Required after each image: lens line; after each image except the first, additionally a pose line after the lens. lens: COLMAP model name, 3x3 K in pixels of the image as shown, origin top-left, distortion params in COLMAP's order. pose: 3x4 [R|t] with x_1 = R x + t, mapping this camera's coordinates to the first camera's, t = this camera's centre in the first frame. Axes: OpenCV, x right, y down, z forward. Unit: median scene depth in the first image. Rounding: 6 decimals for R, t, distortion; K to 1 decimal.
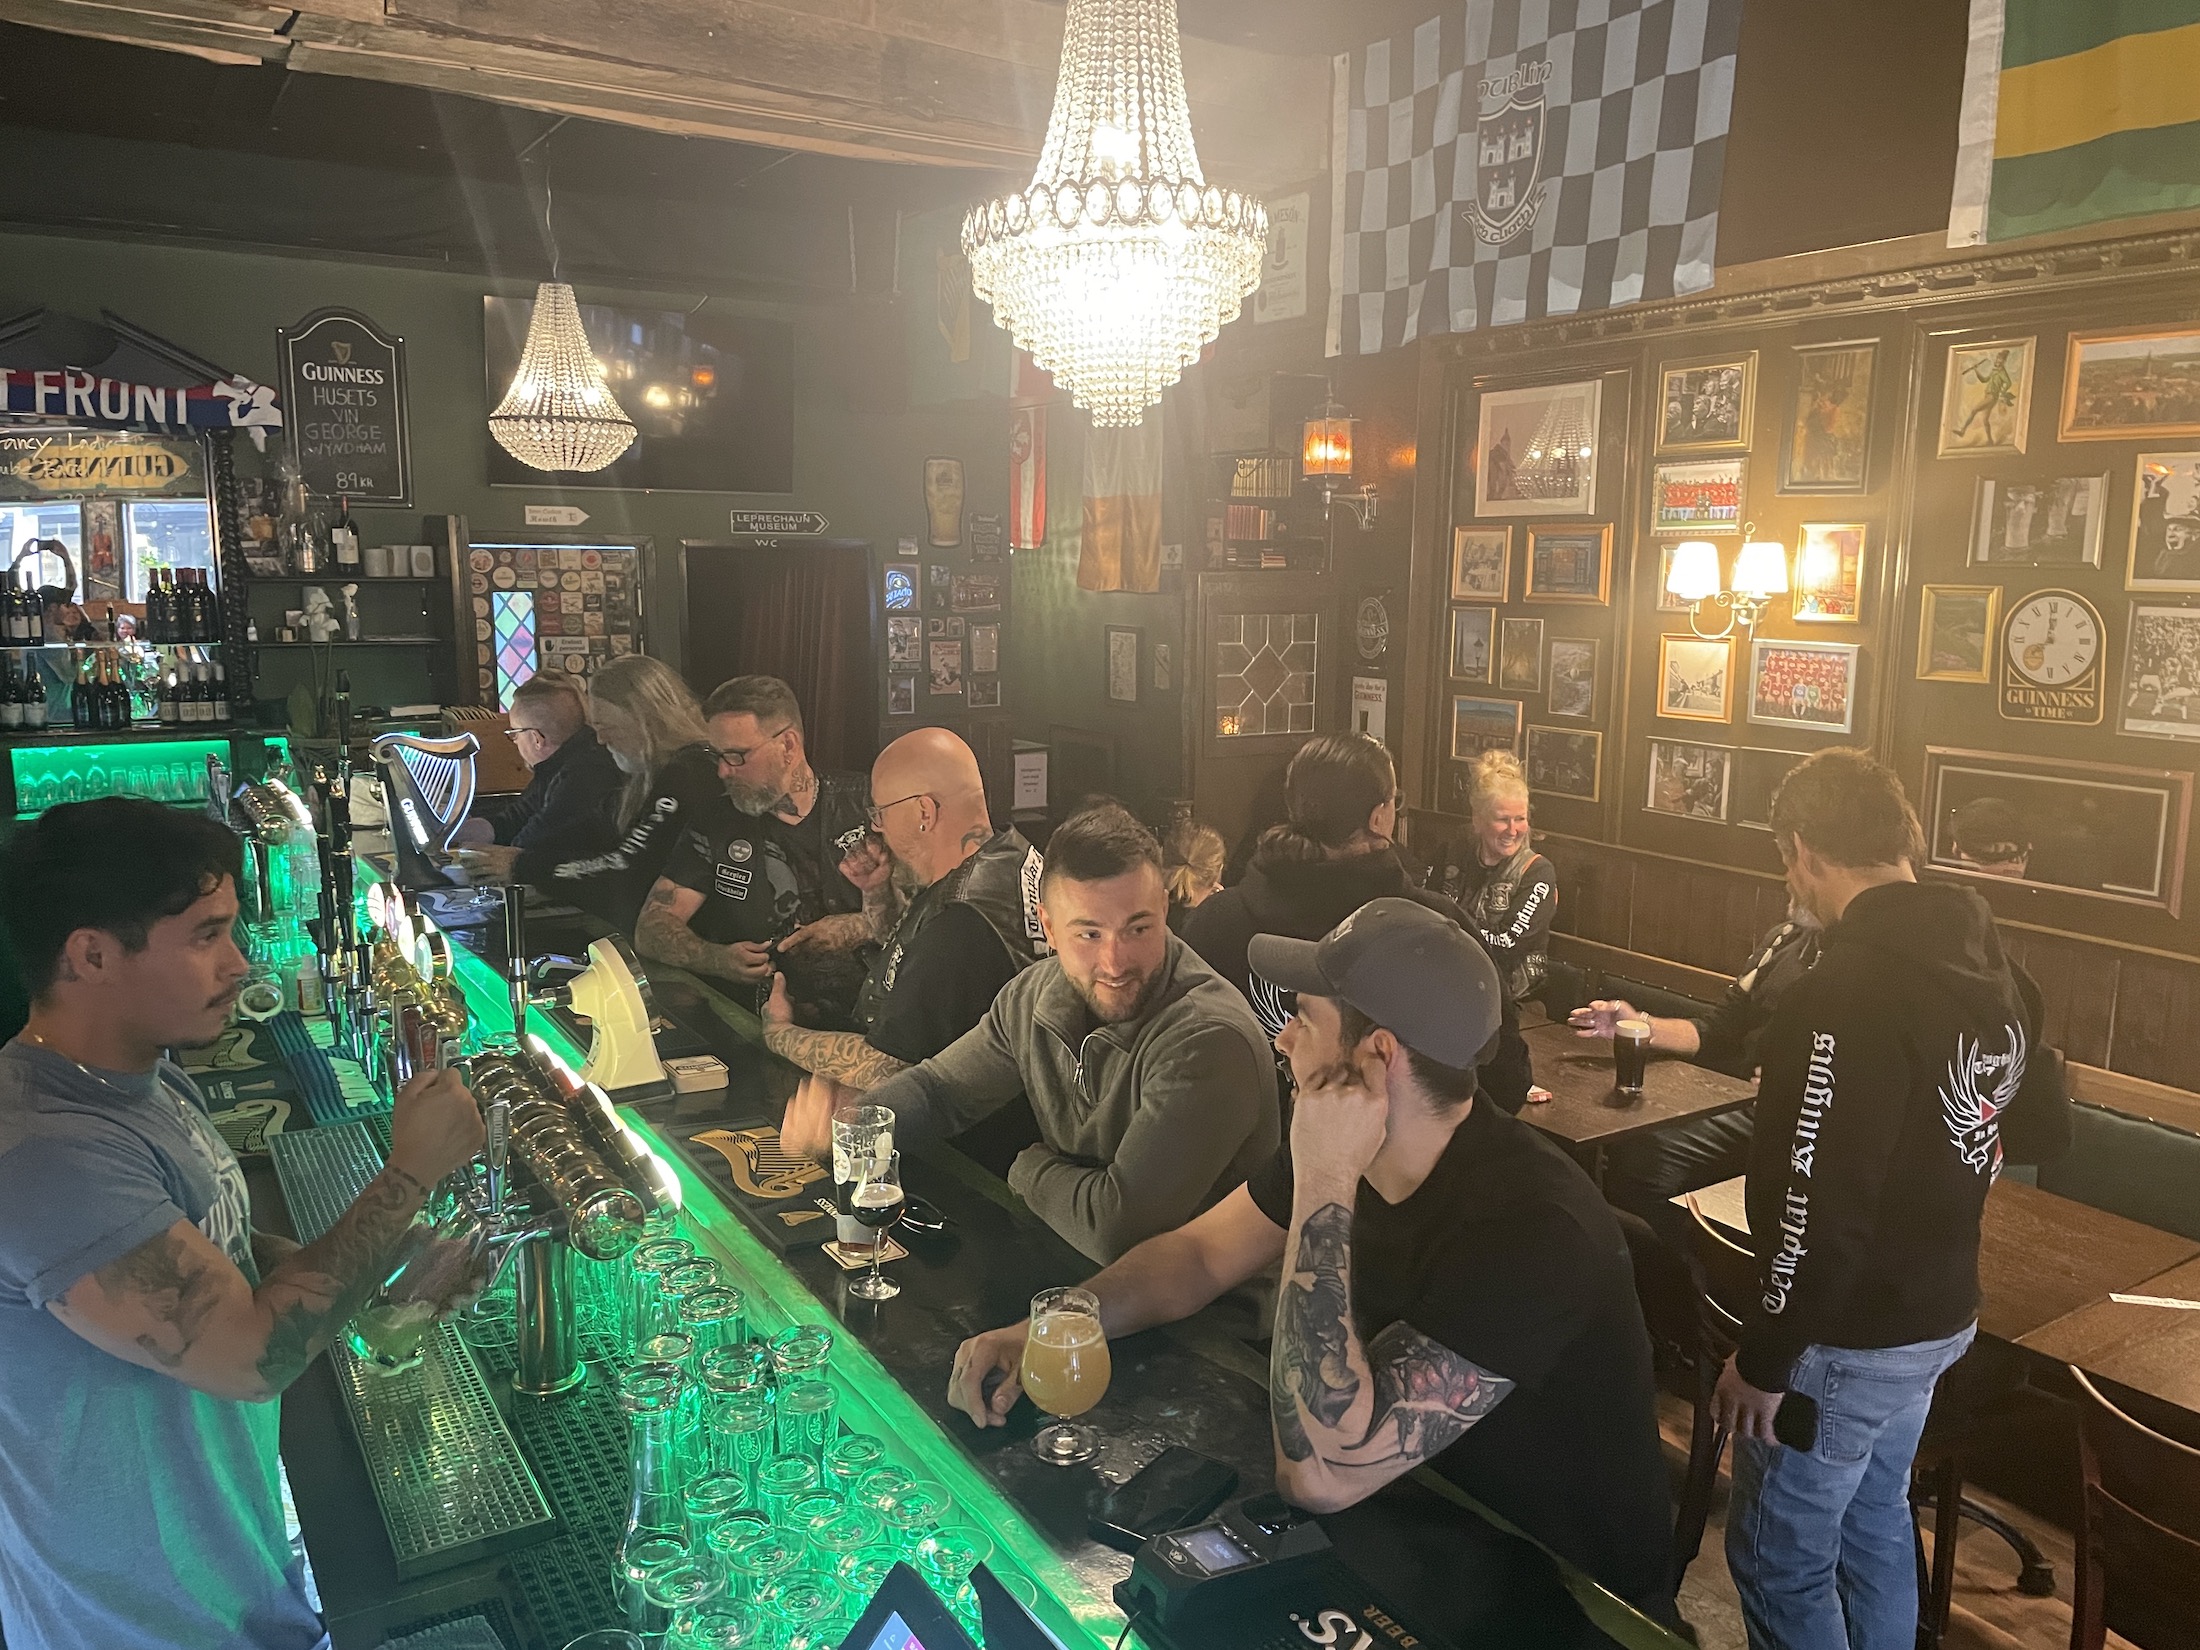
lens RADIAL K [[1674.2, 0, 1098.7], [0, 1674.2, 832.0], [0, 0, 1]] dist [0.098923, -0.115514]
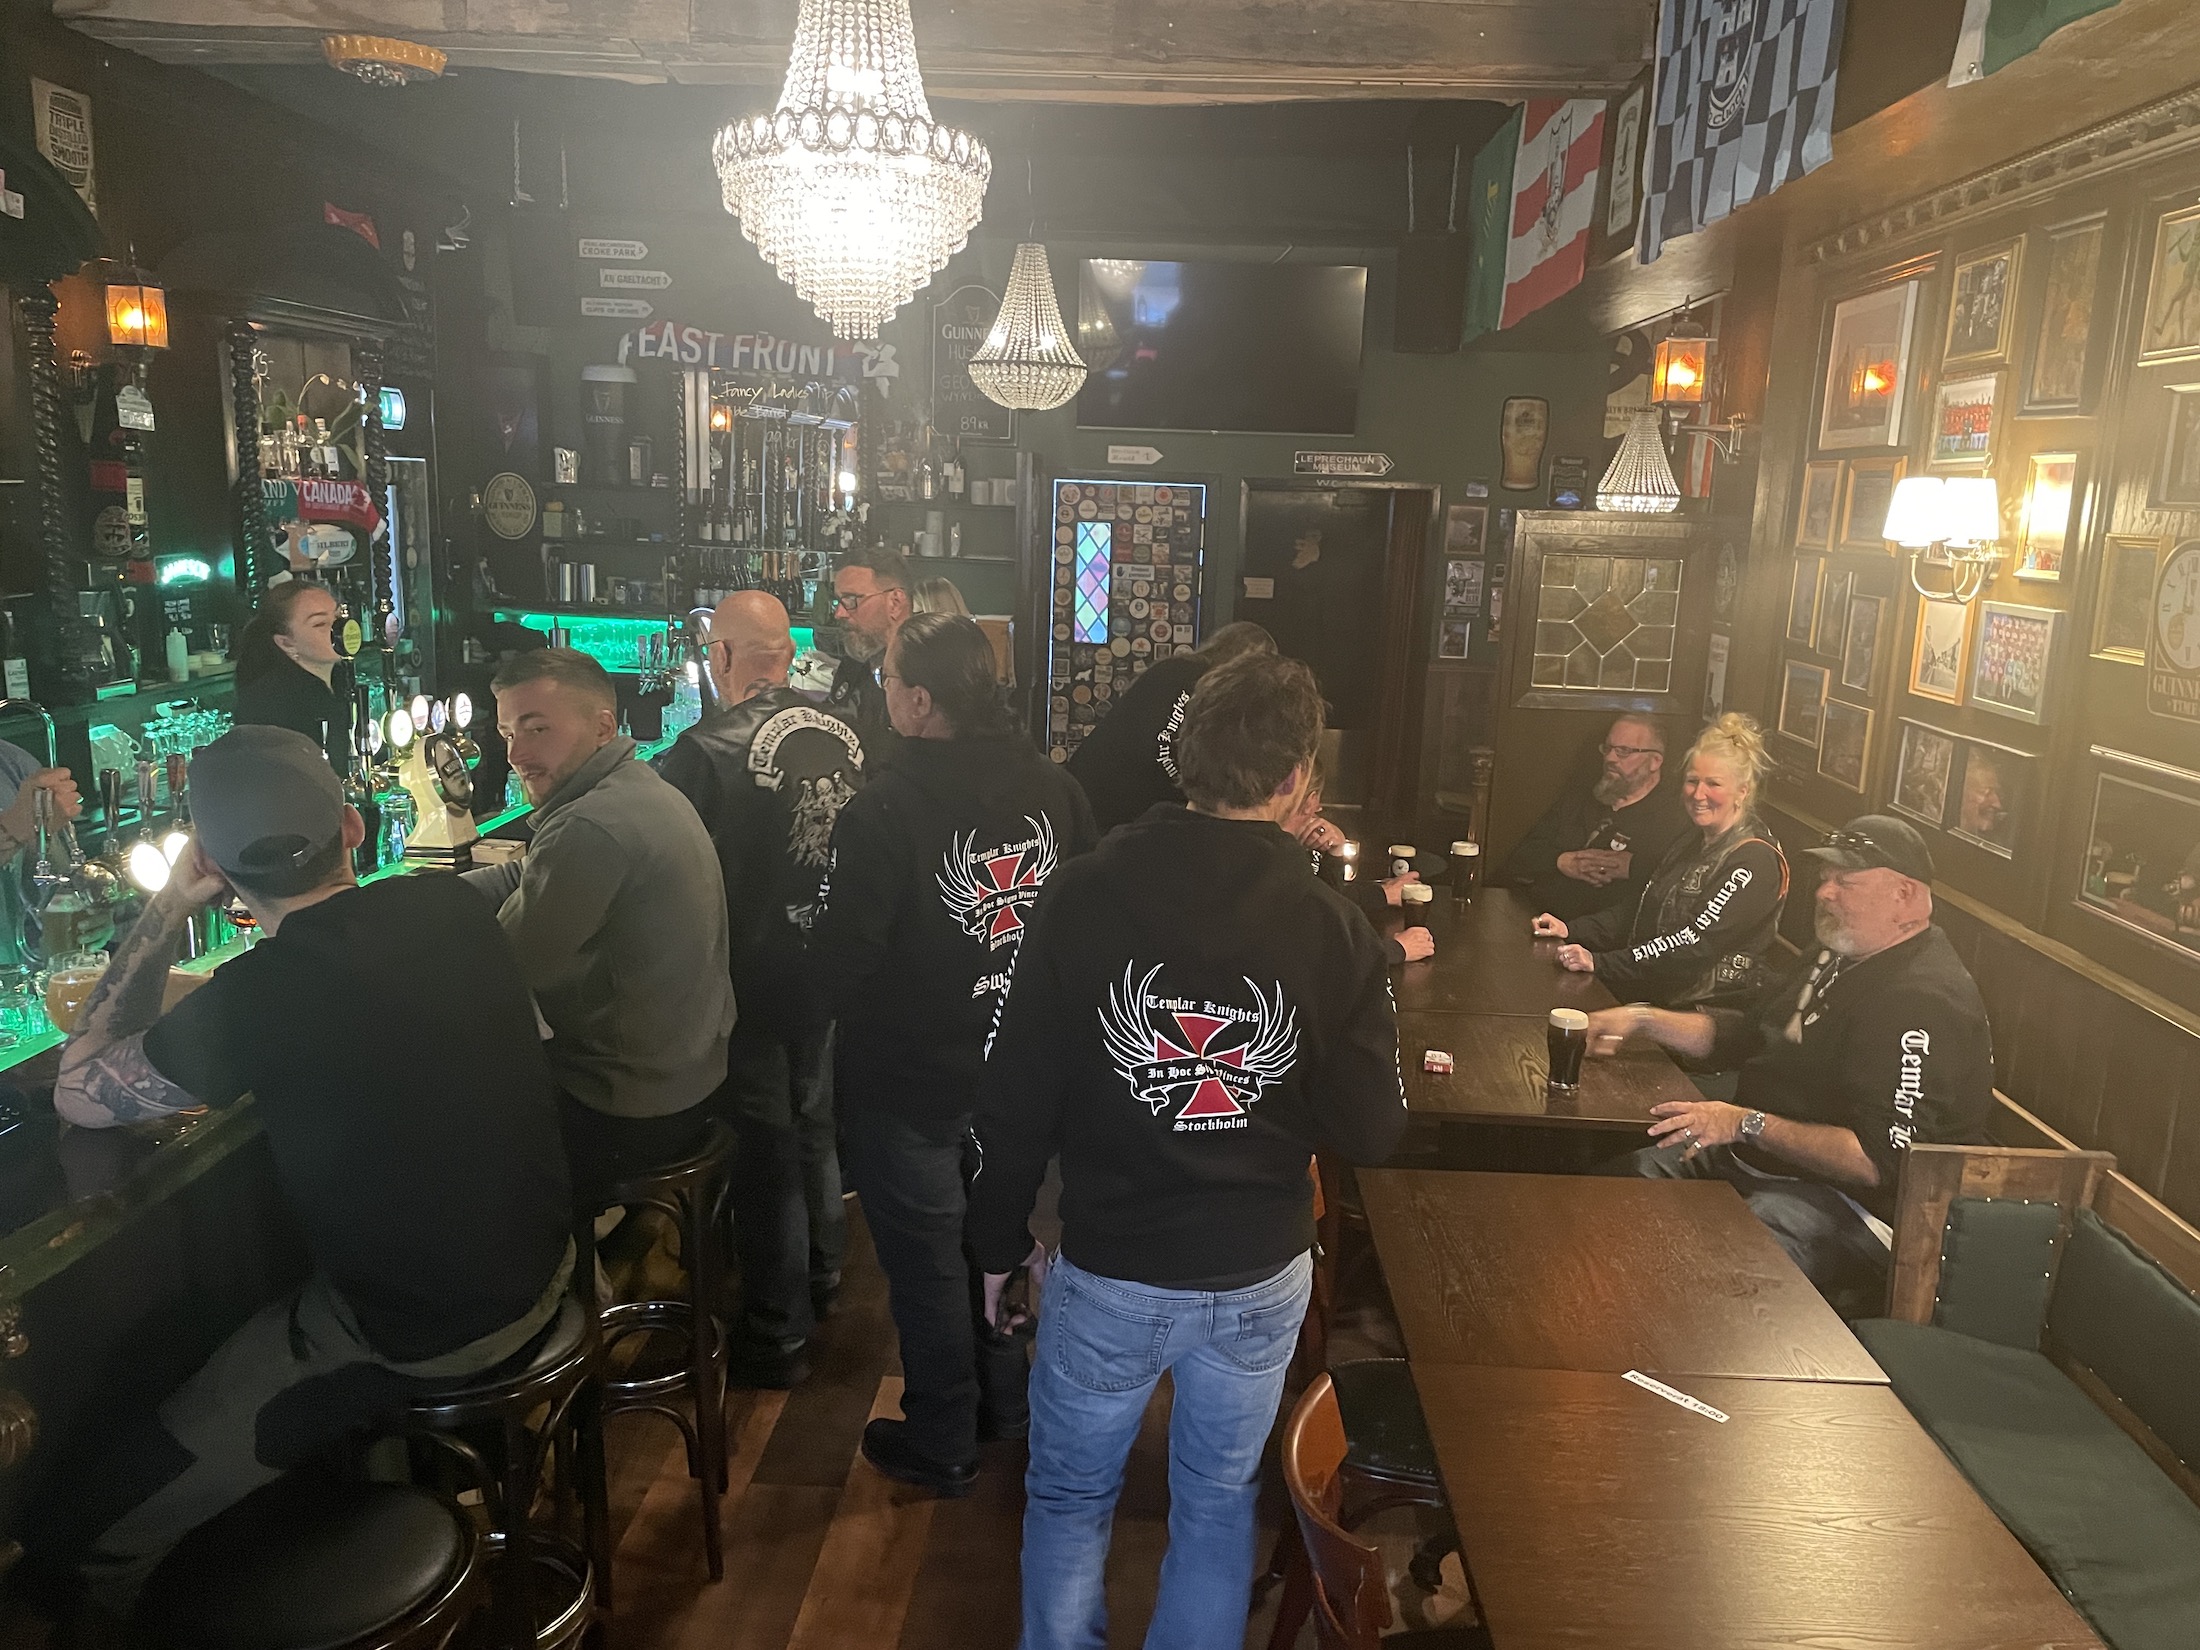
lens RADIAL K [[1671.1, 0, 1104.0], [0, 1671.1, 820.3], [0, 0, 1]] dist [0.121827, -0.115780]
pose [[0.830404, 0.128835, -0.542062, 0.357782], [-0.120360, 0.991407, 0.051250, -0.001973], [0.544007, 0.022684, 0.838774, 0.074212]]
